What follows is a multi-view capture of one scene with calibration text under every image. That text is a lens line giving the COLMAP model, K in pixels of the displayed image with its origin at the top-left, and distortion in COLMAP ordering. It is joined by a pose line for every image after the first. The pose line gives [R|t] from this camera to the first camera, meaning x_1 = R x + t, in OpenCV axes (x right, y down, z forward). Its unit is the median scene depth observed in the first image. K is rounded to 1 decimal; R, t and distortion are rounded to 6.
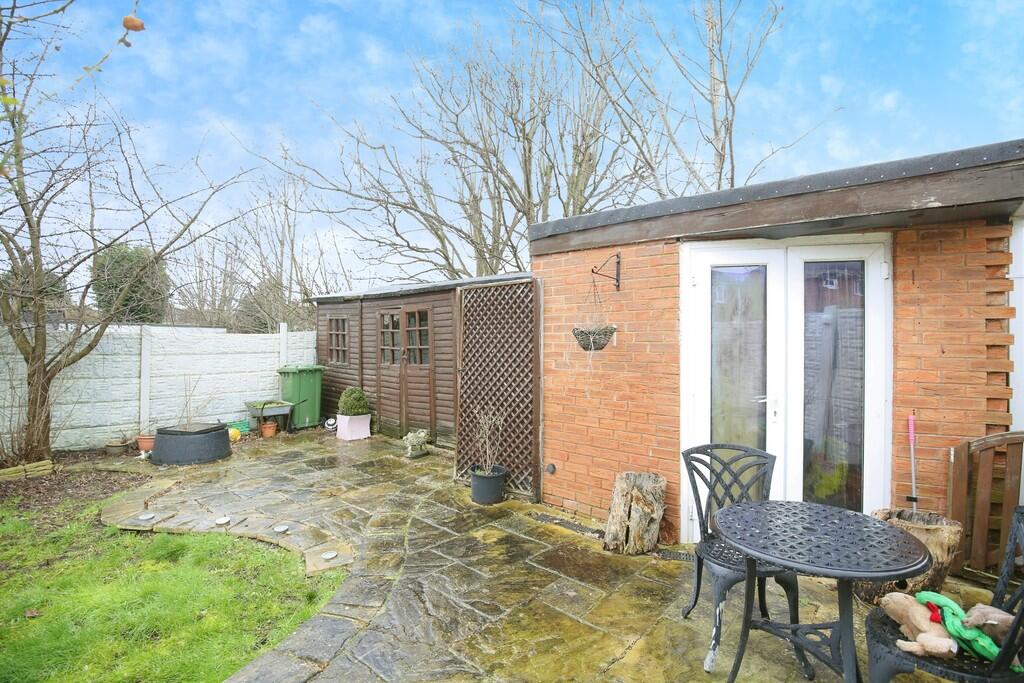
lens RADIAL K [[471.8, 0, 512.5], [0, 471.8, 335.7], [0, 0, 1]] dist [-0.012578, -0.000738]
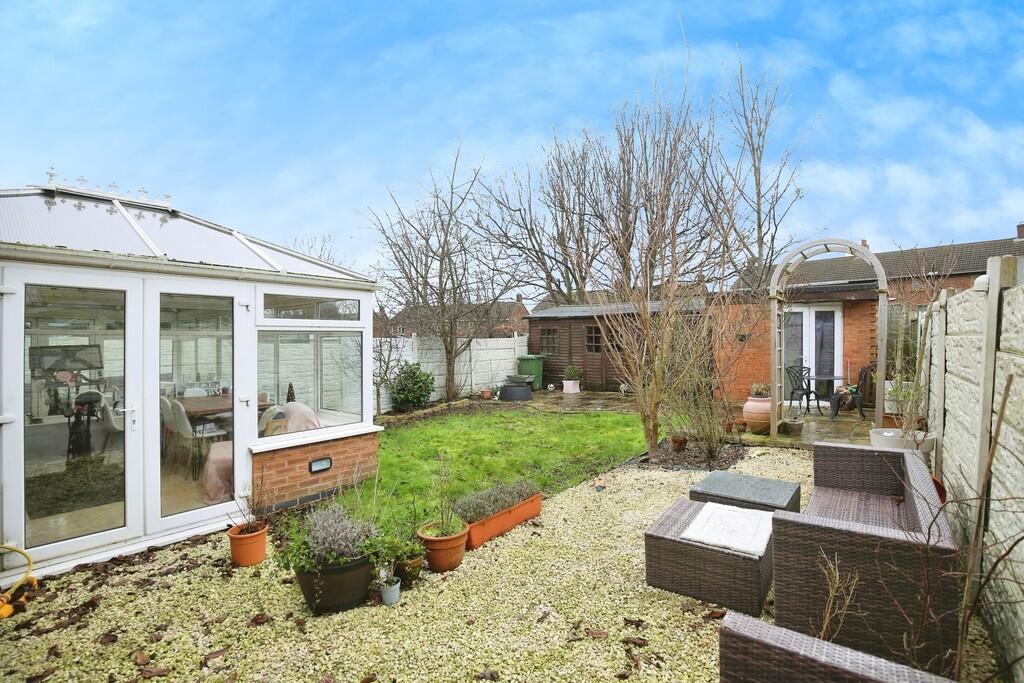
lens RADIAL K [[471.8, 0, 511.4], [0, 471.8, 346.3], [0, 0, 1]] dist [-0.012578, -0.000738]
pose [[0.999145, -0.023444, 0.034056, -1.369295], [0.022472, 0.999337, 0.028650, -0.057147], [-0.034705, -0.027860, 0.999009, -1.862882]]
